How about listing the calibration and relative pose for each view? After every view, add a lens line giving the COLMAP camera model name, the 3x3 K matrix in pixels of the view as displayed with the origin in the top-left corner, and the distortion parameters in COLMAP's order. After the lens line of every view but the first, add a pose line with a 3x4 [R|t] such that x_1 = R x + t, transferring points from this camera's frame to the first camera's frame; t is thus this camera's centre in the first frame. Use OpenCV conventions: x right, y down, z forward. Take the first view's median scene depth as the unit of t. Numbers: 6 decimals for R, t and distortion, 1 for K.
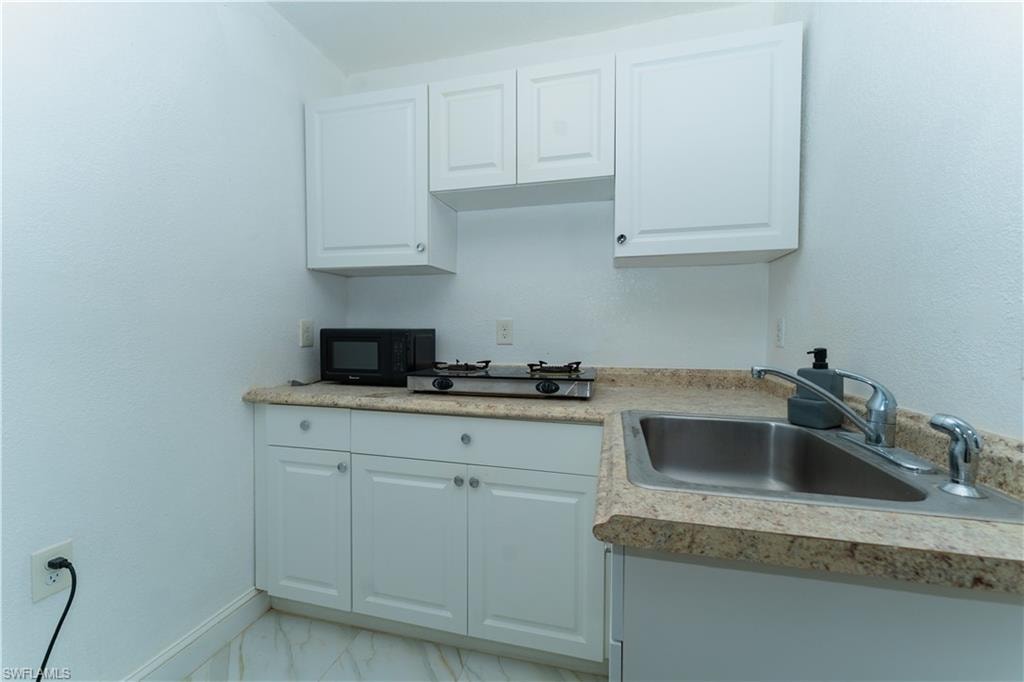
lens RADIAL K [[407.3, 0, 512.7], [0, 407.3, 341.5], [0, 0, 1]] dist [-0.001253, -0.000235]
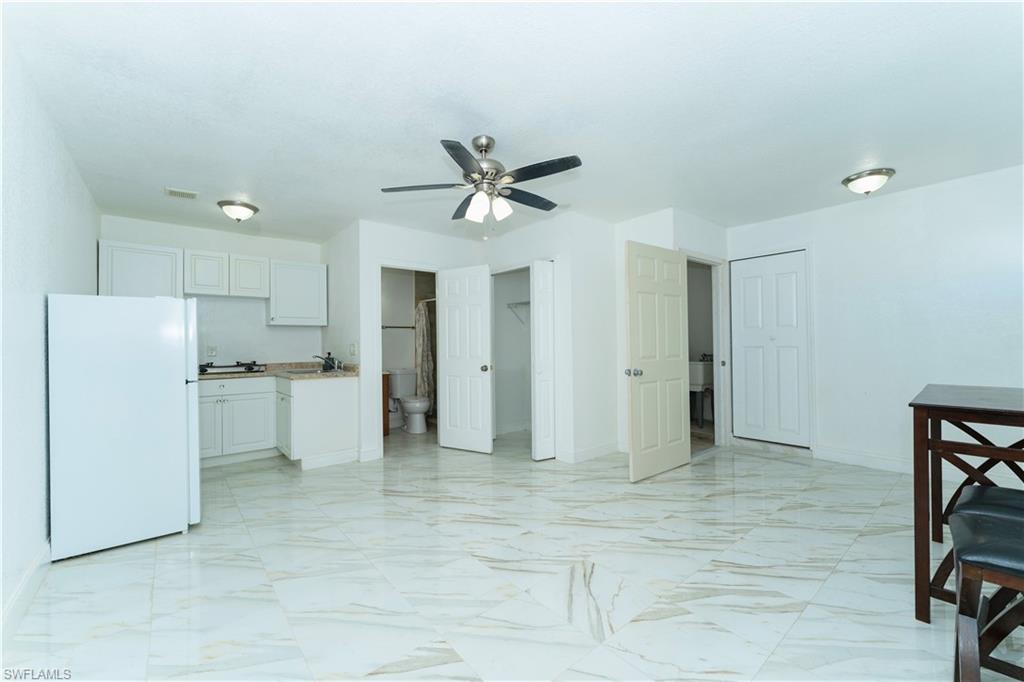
lens RADIAL K [[410.7, 0, 509.1], [0, 410.7, 345.4], [0, 0, 1]] dist [0.000349, -0.000057]
pose [[0.597393, -0.006926, 0.801919, -1.089614], [0.039421, 0.999007, -0.020739, 0.076412], [-0.800979, 0.044001, 0.597073, -2.134228]]
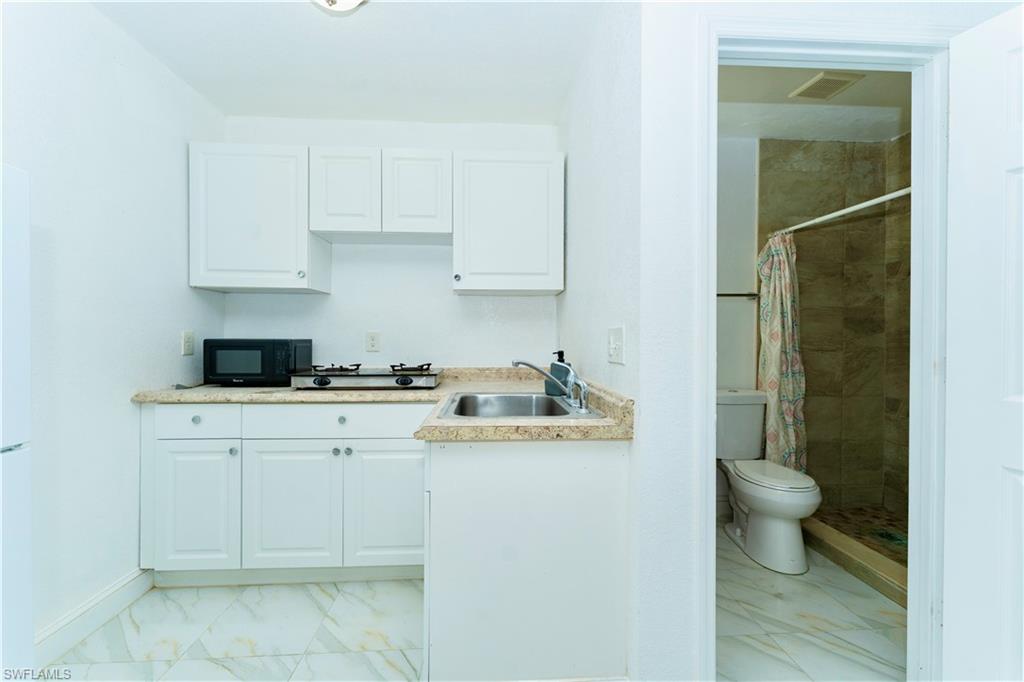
lens RADIAL K [[410.2, 0, 509.8], [0, 410.2, 340.1], [0, 0, 1]] dist [0.000617, -0.000081]
pose [[0.955749, -0.000841, 0.294181, 0.015864], [0.008325, 0.999673, -0.024188, 0.008032], [-0.294064, 0.025567, 0.955444, -0.426788]]
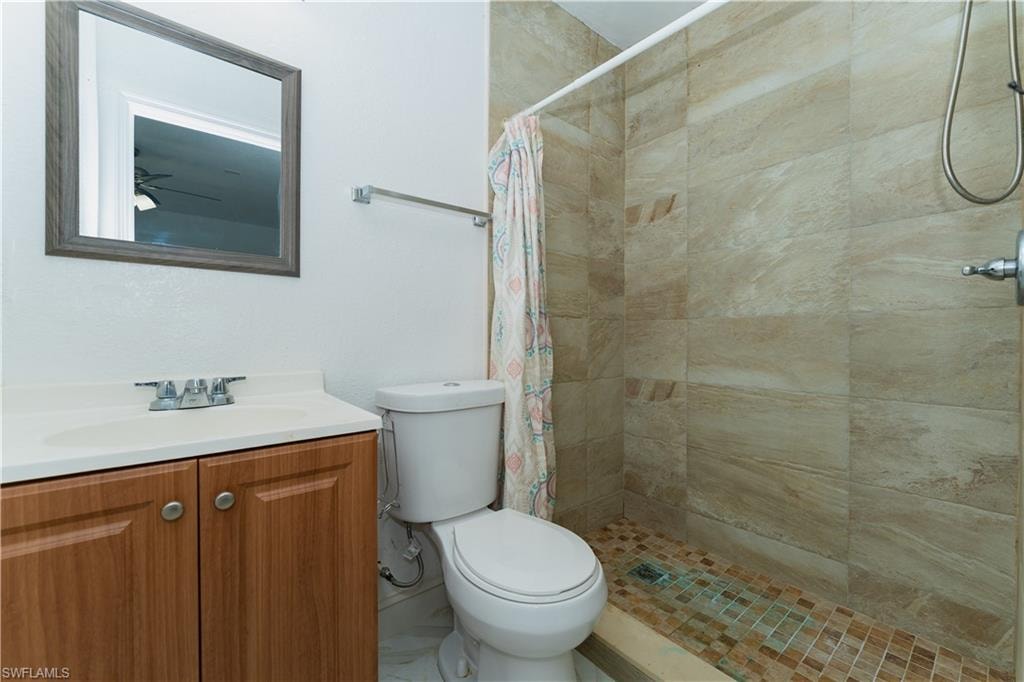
lens RADIAL K [[407.3, 0, 512.7], [0, 407.3, 341.5], [0, 0, 1]] dist [-0.001253, -0.000235]
pose [[0.599462, -0.012386, 0.800307, 0.727730], [0.024815, 0.999687, -0.003116, 0.093348], [-0.800018, 0.021728, 0.599582, 0.249563]]
